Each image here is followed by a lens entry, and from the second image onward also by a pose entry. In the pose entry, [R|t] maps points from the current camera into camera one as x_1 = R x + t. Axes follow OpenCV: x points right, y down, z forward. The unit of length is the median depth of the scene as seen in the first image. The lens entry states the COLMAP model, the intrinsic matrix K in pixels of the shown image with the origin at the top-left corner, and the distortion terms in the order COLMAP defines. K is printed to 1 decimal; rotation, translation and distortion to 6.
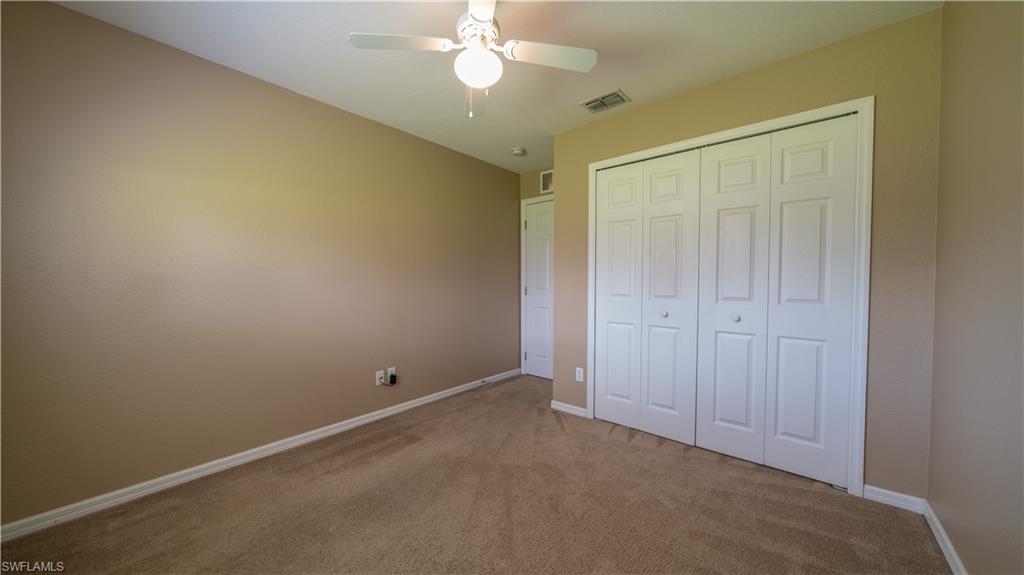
lens RADIAL K [[347.9, 0, 512.6], [0, 347.9, 286.7], [0, 0, 1]] dist [-0.009612, 0.000773]
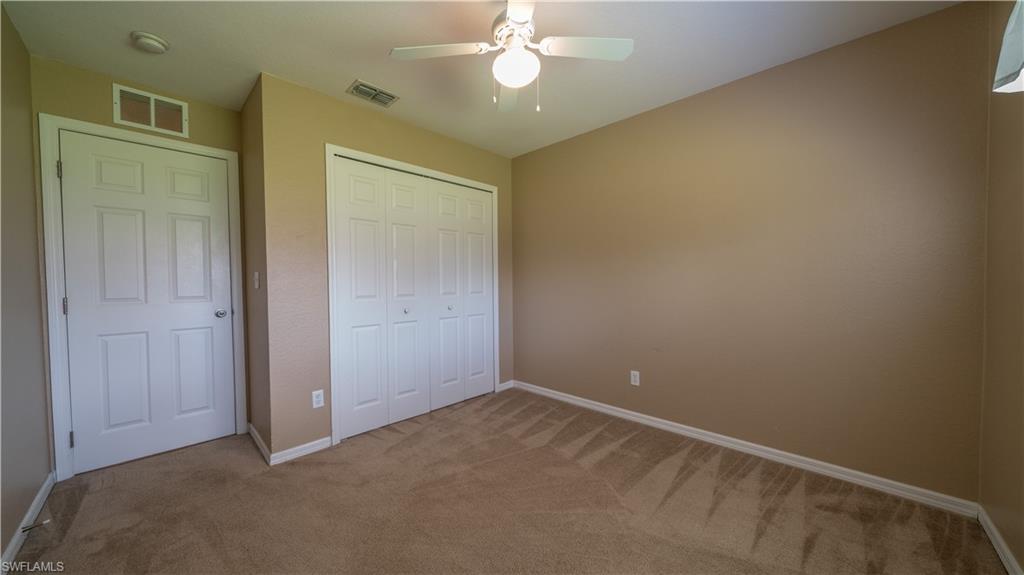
lens RADIAL K [[347.9, 0, 503.1], [0, 347.9, 284.9], [0, 0, 1]] dist [-0.009612, 0.000773]
pose [[0.061792, -0.013336, 0.998000, -0.737497], [0.028137, 0.999537, 0.011614, -0.010426], [-0.997692, 0.027363, 0.062138, 0.658236]]
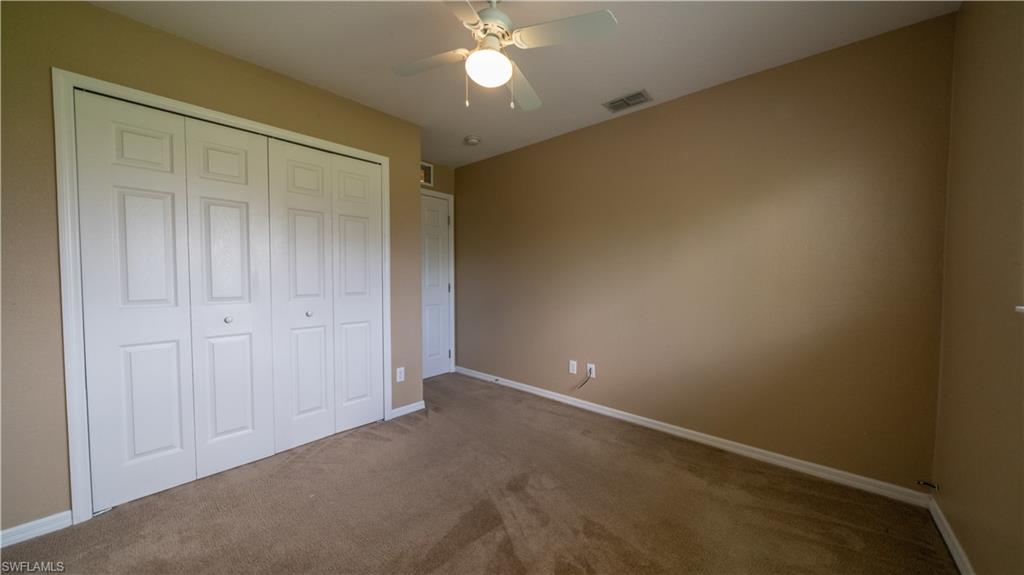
lens RADIAL K [[347.9, 0, 504.6], [0, 347.9, 289.4], [0, 0, 1]] dist [-0.009612, 0.000773]
pose [[0.009467, -0.032739, 0.999419, -0.399170], [0.022206, 0.999224, 0.032522, -0.004156], [-0.999709, 0.021886, 0.010187, 0.365111]]
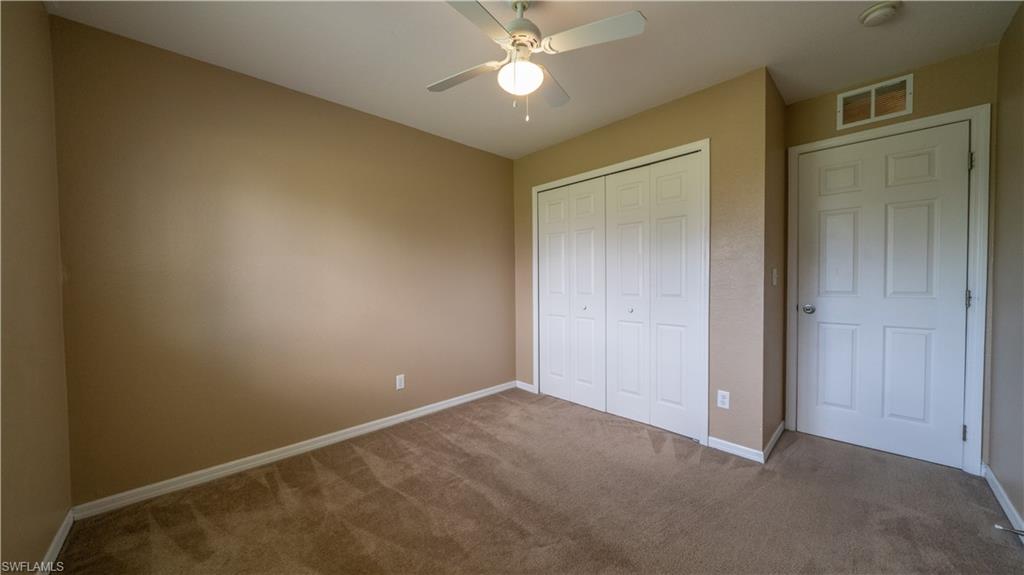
lens RADIAL K [[347.9, 0, 520.6], [0, 347.9, 289.6], [0, 0, 1]] dist [-0.009612, 0.000773]
pose [[0.997102, -0.006666, -0.075786, 0.330286], [0.007188, 0.999952, 0.006615, 0.004670], [0.075739, -0.007141, 0.997102, -0.287697]]
